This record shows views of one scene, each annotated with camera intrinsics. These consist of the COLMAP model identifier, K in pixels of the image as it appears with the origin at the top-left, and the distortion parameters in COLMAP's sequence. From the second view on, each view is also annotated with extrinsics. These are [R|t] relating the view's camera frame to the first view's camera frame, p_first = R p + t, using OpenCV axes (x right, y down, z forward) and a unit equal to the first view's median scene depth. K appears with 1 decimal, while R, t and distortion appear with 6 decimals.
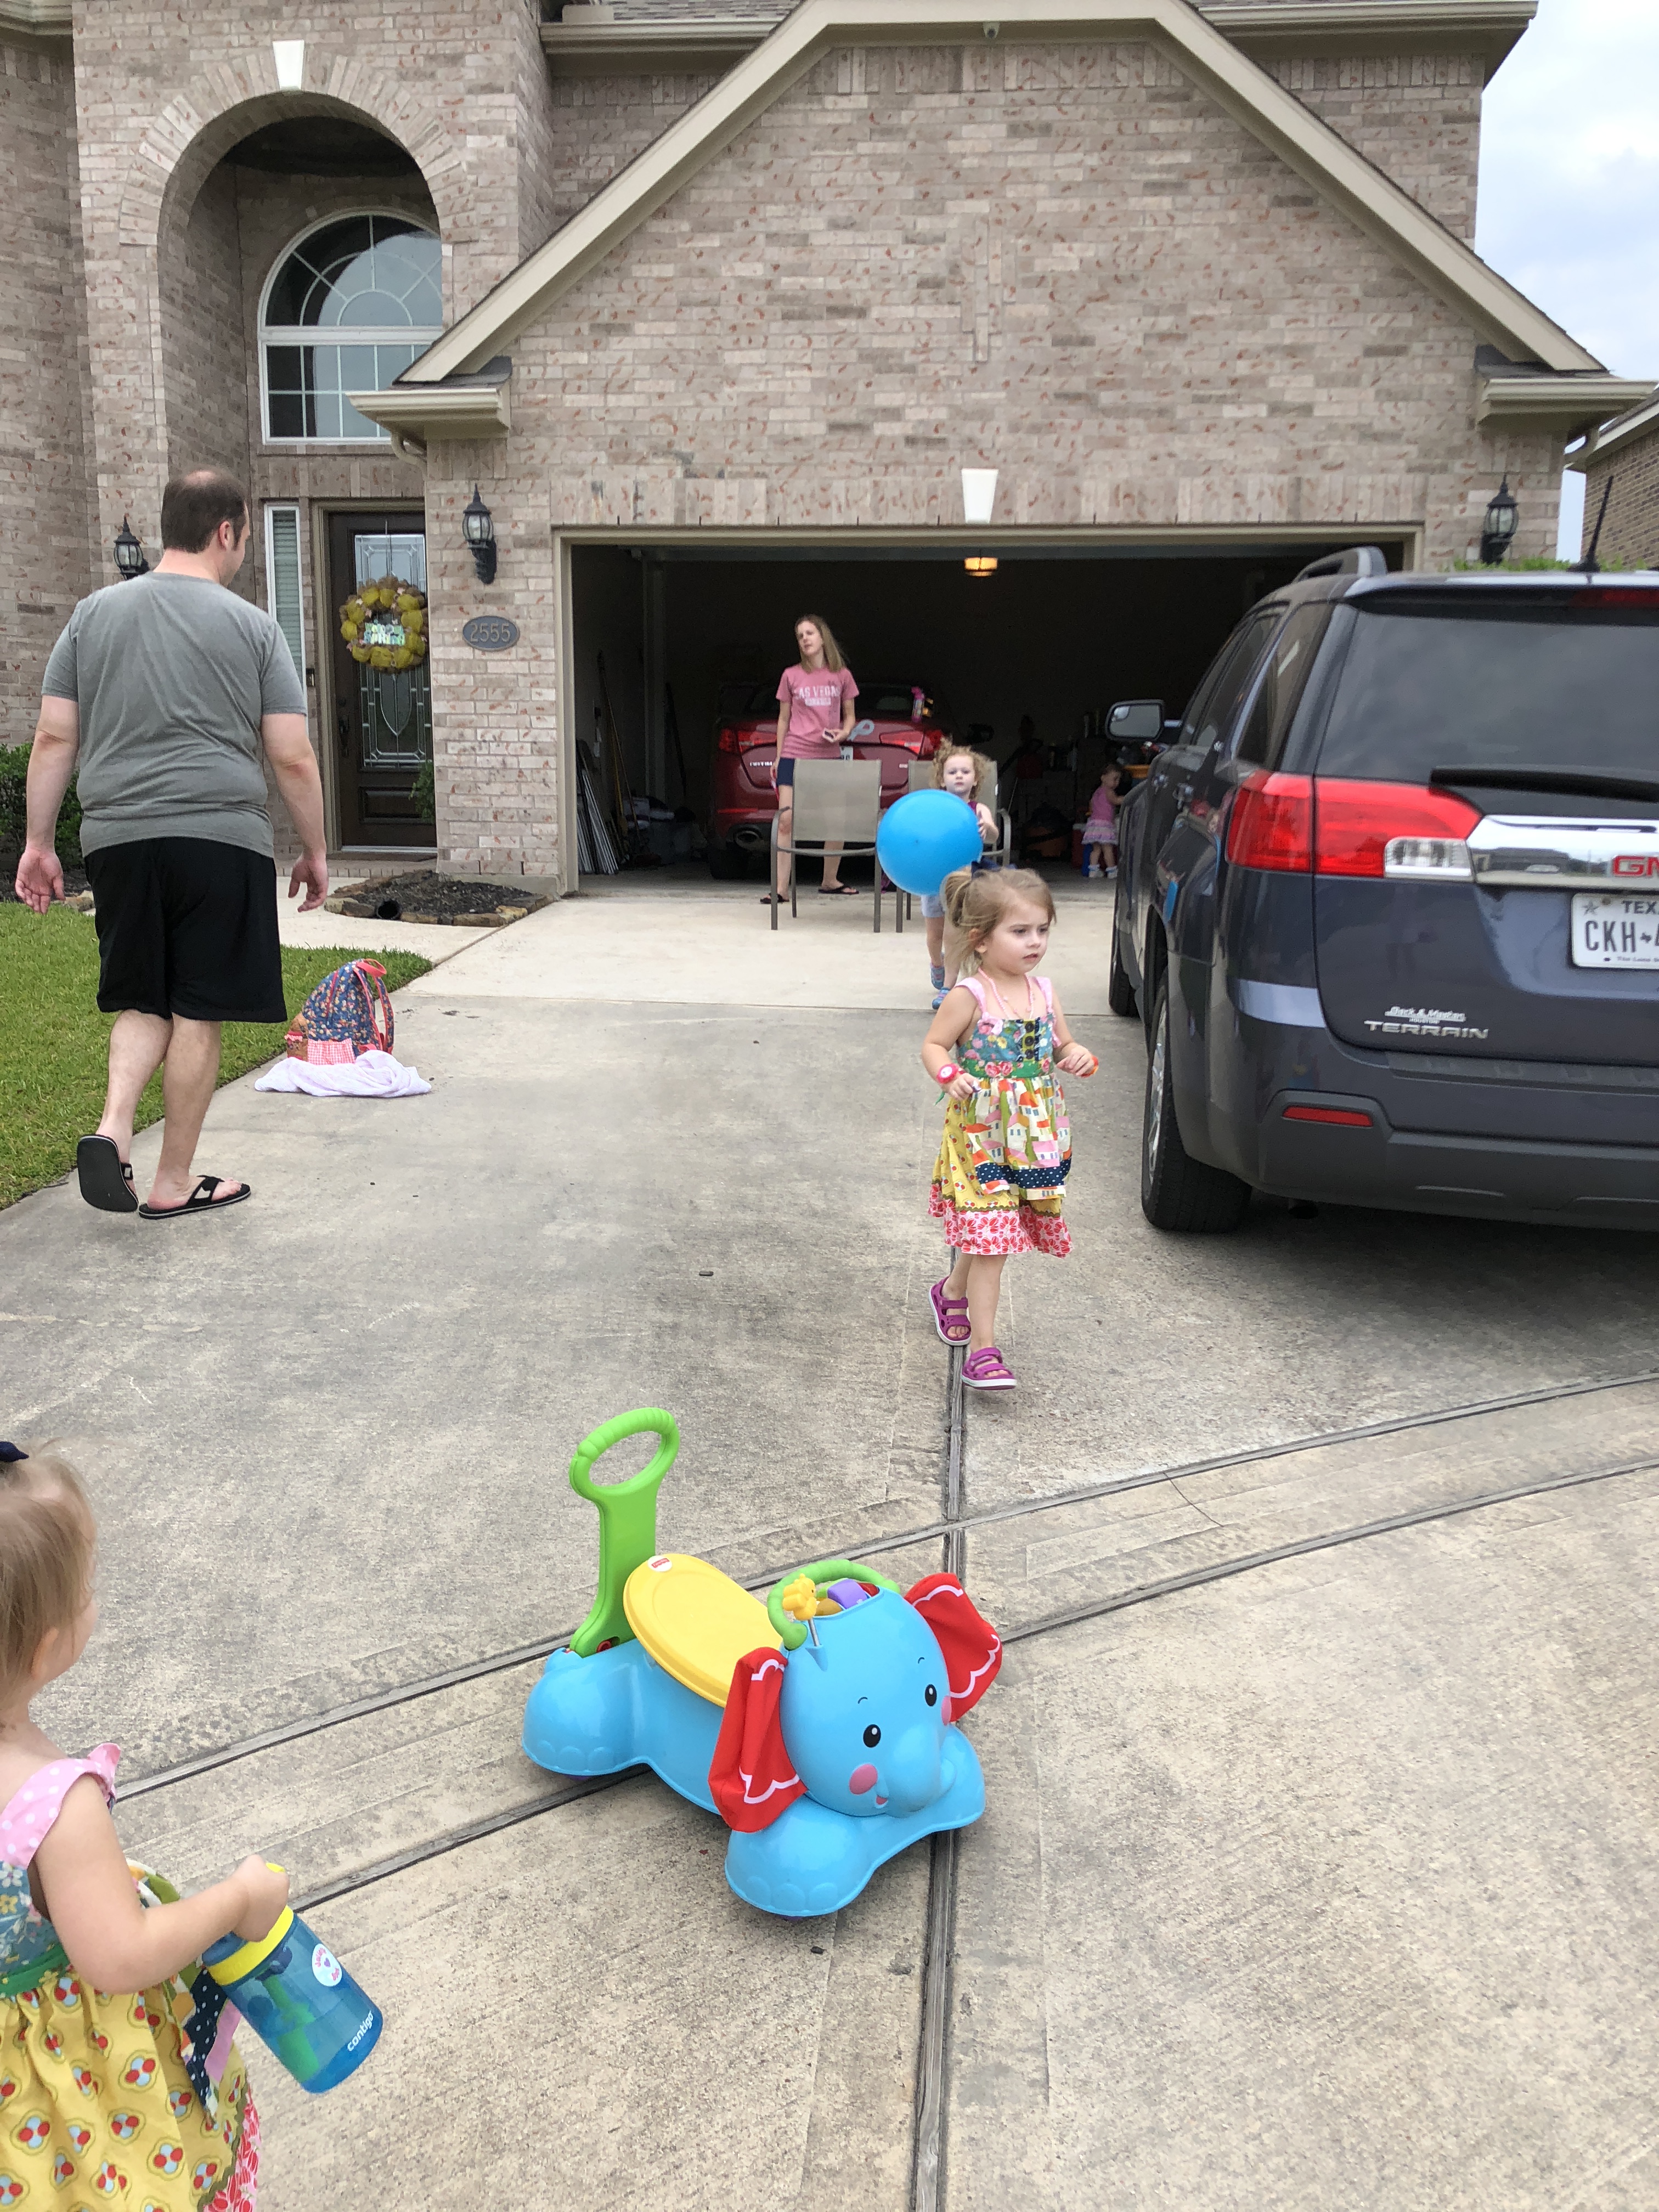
lens RADIAL K [[1847.7, 0, 820.2], [0, 1847.7, 1072.7], [0, 0, 1]] dist [0.091126, -0.201111]
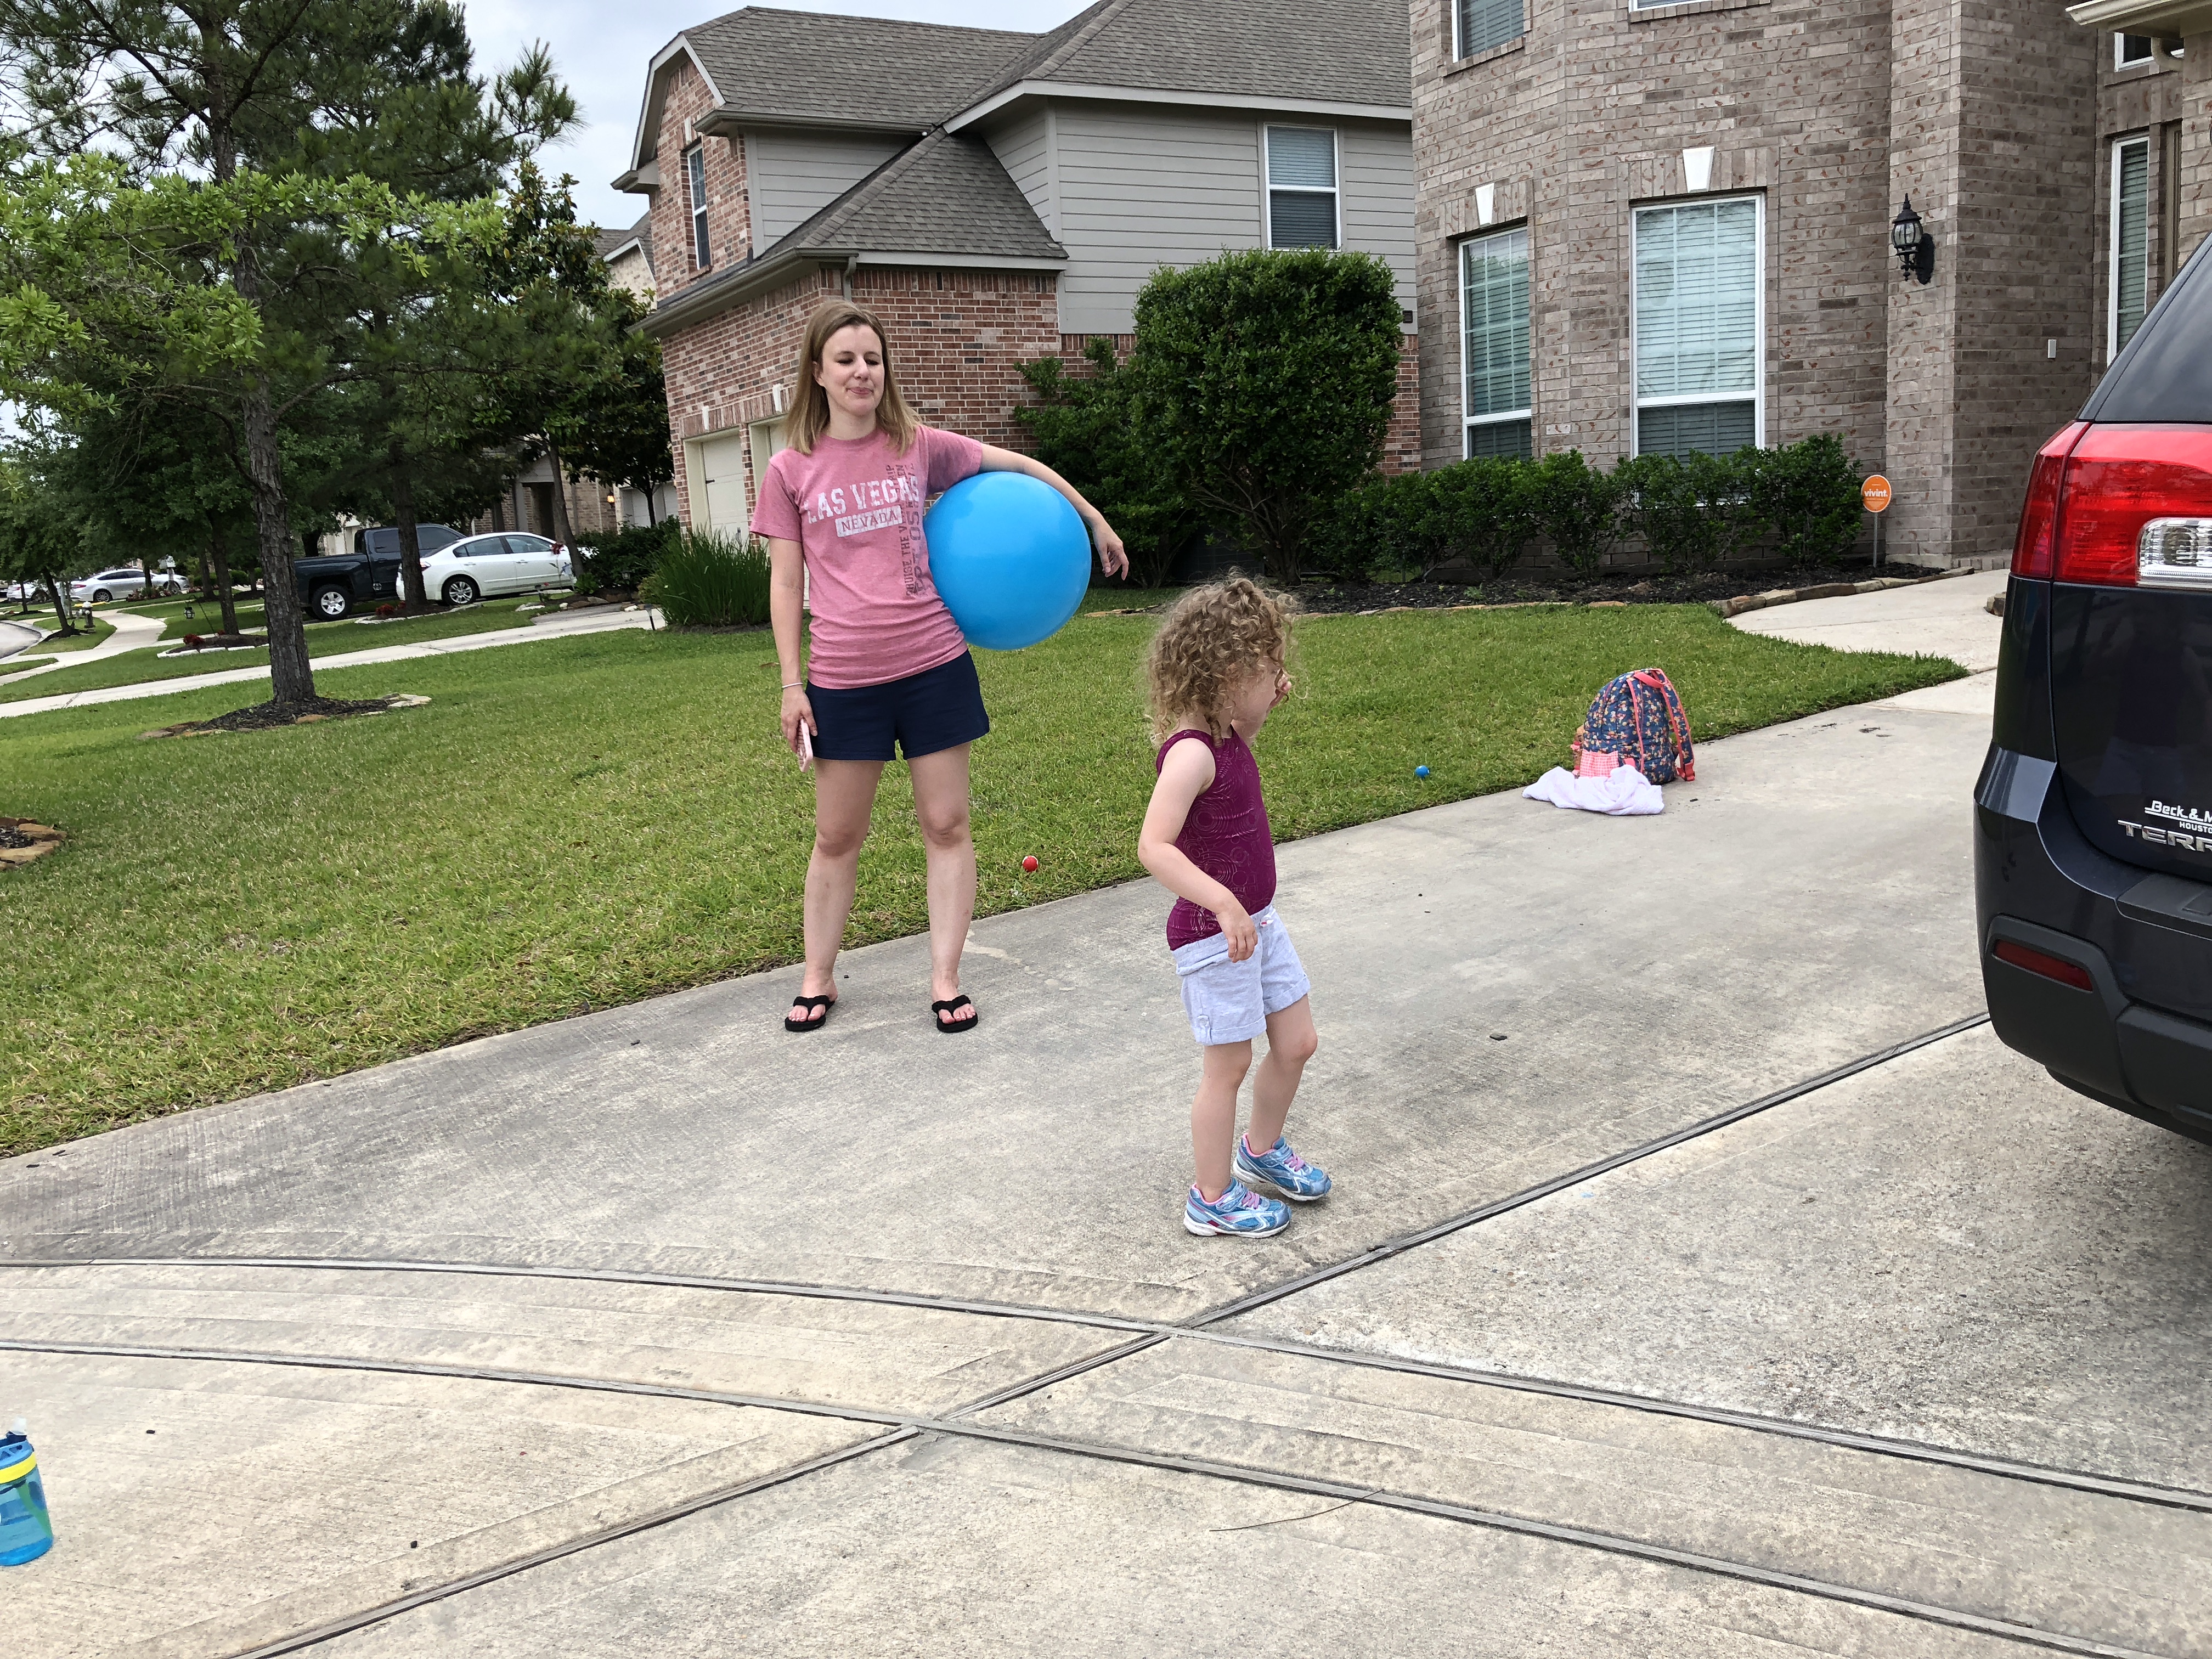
lens RADIAL K [[1855.3, 0, 1106.0], [0, 1855.3, 829.5], [0, 0, 1]] dist [0.011573, 0.007200]
pose [[0.543229, 0.098868, -0.833743, 0.760291], [-0.067889, 0.994963, 0.073753, -0.057623], [0.836835, 0.016538, 0.547205, 0.472300]]
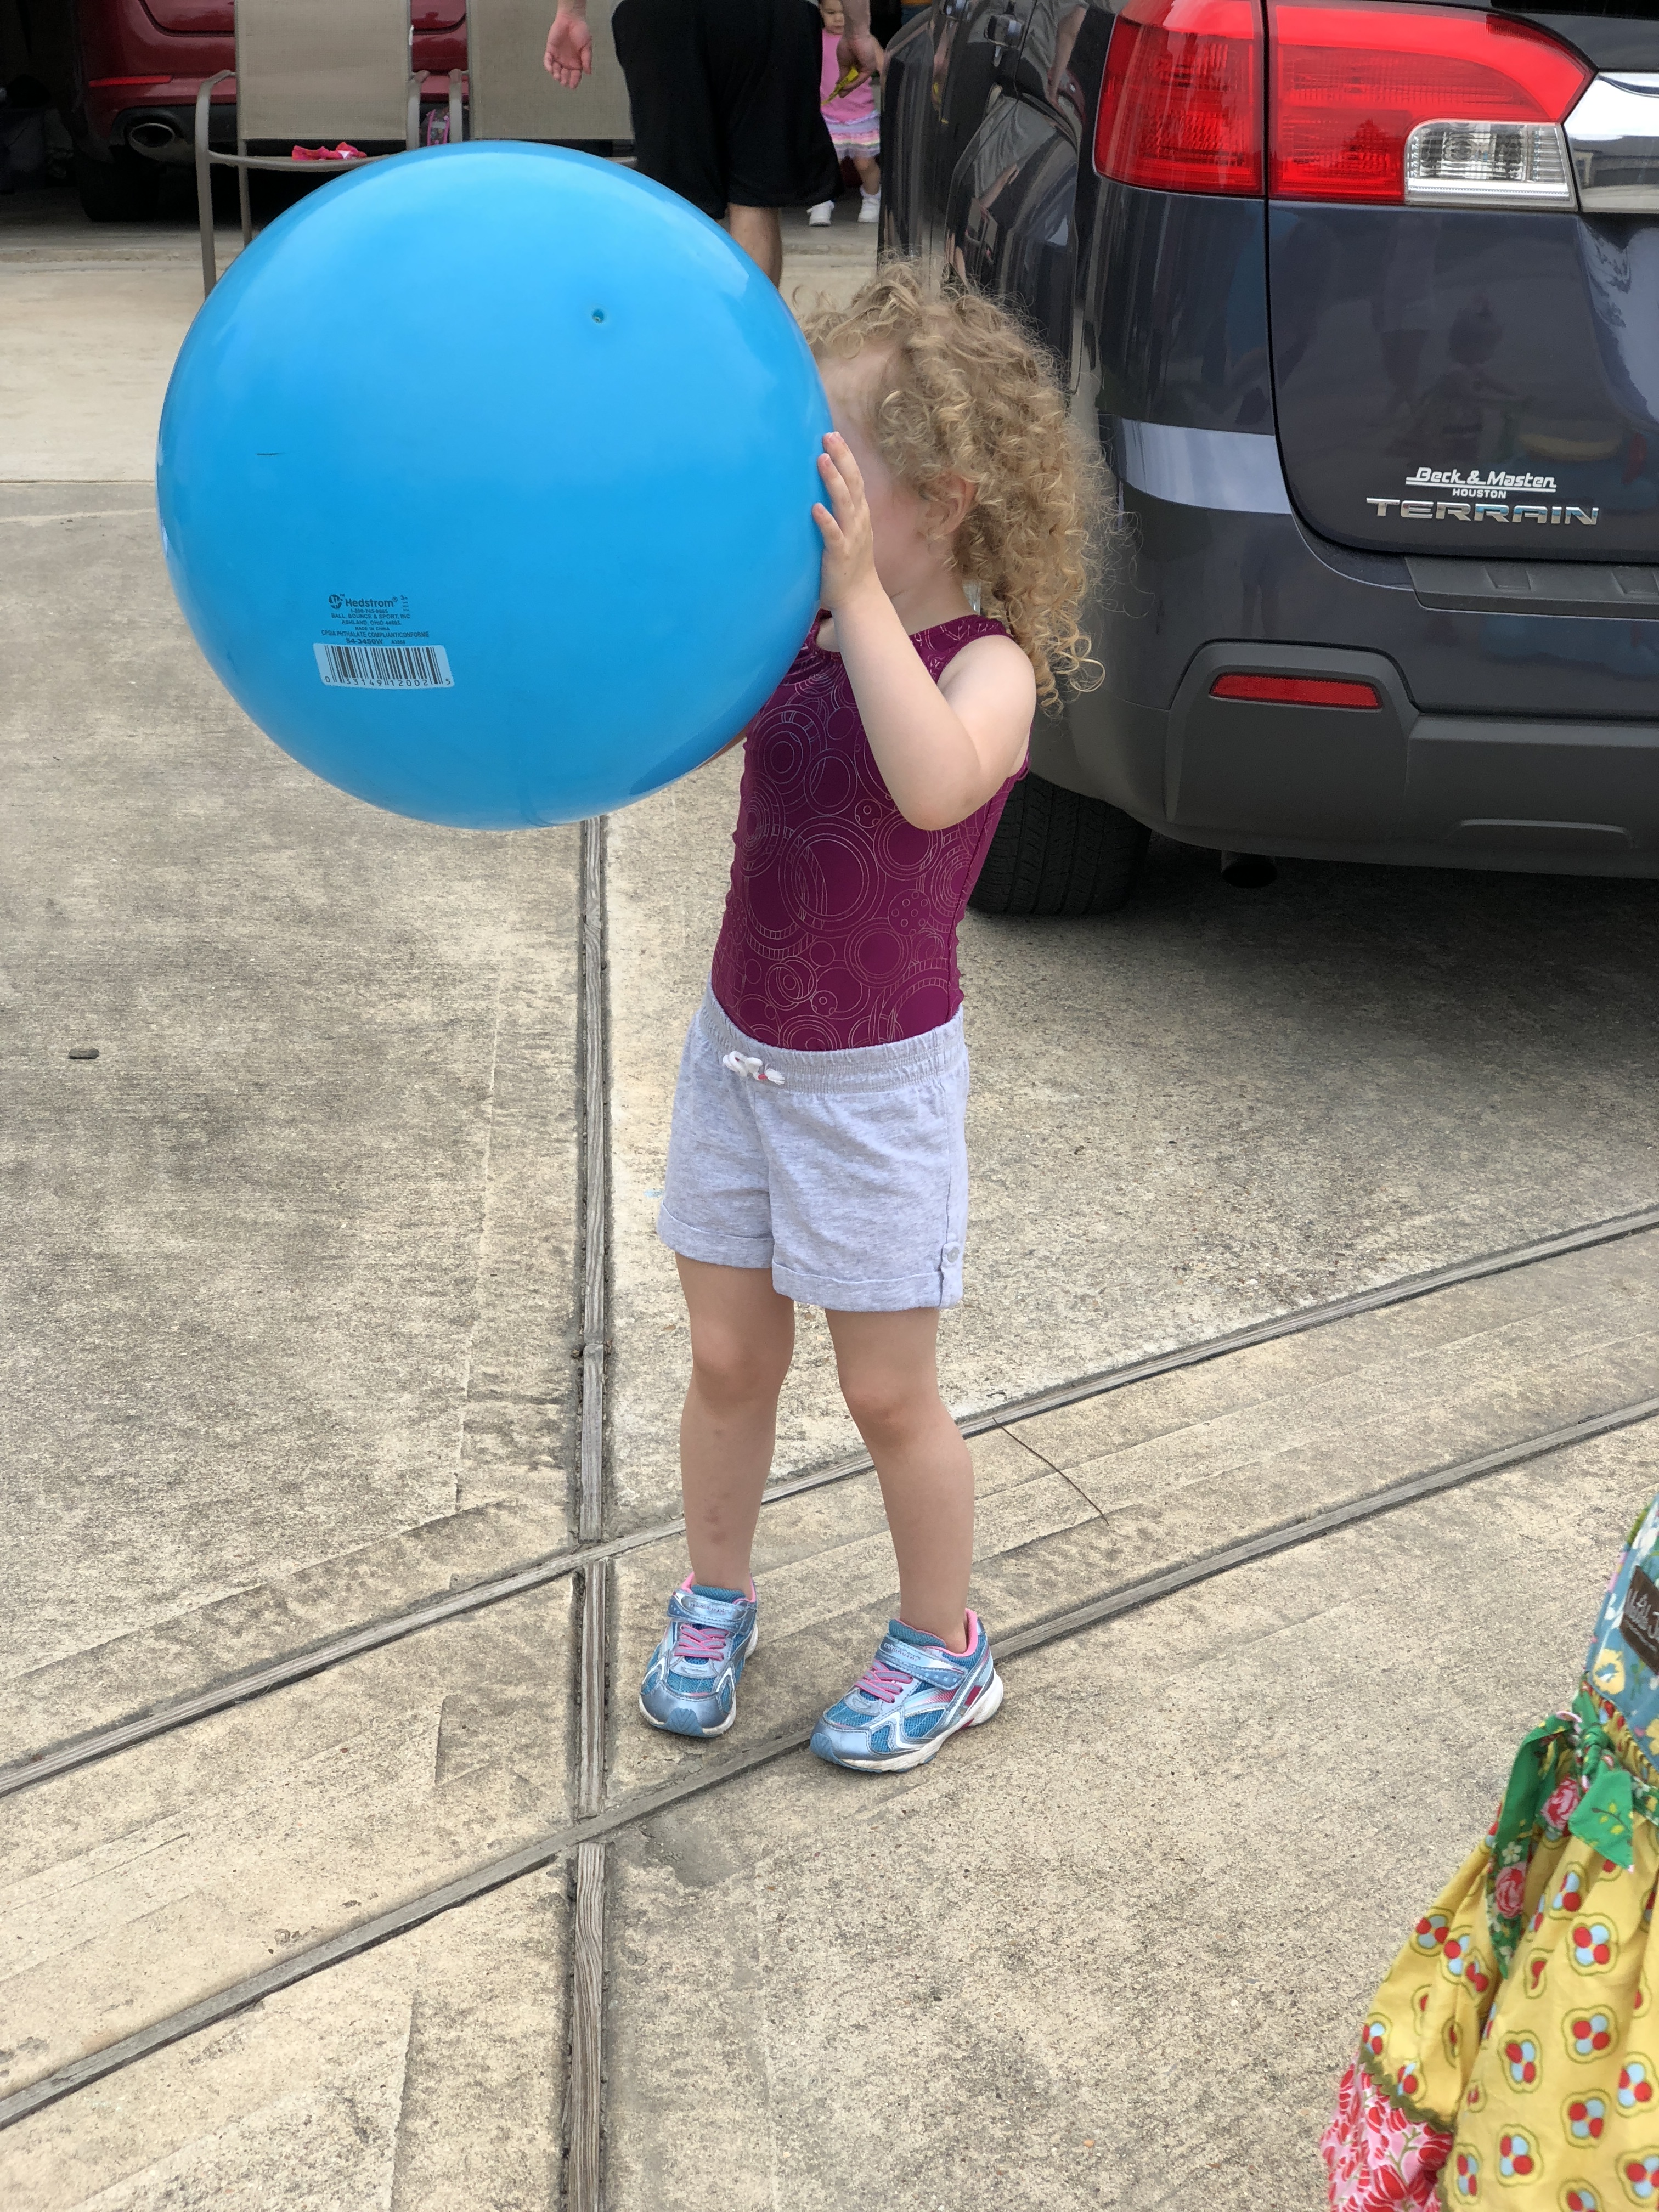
lens RADIAL K [[3321.4, 0, 799.0], [0, 3321.4, 1148.9], [0, 0, 1]] dist [0.162835, -0.732350]
pose [[0.990716, -0.055533, 0.124091, 0.020978], [0.034109, 0.985106, 0.168529, -0.014695], [-0.131602, -0.162732, 0.977854, 0.123402]]
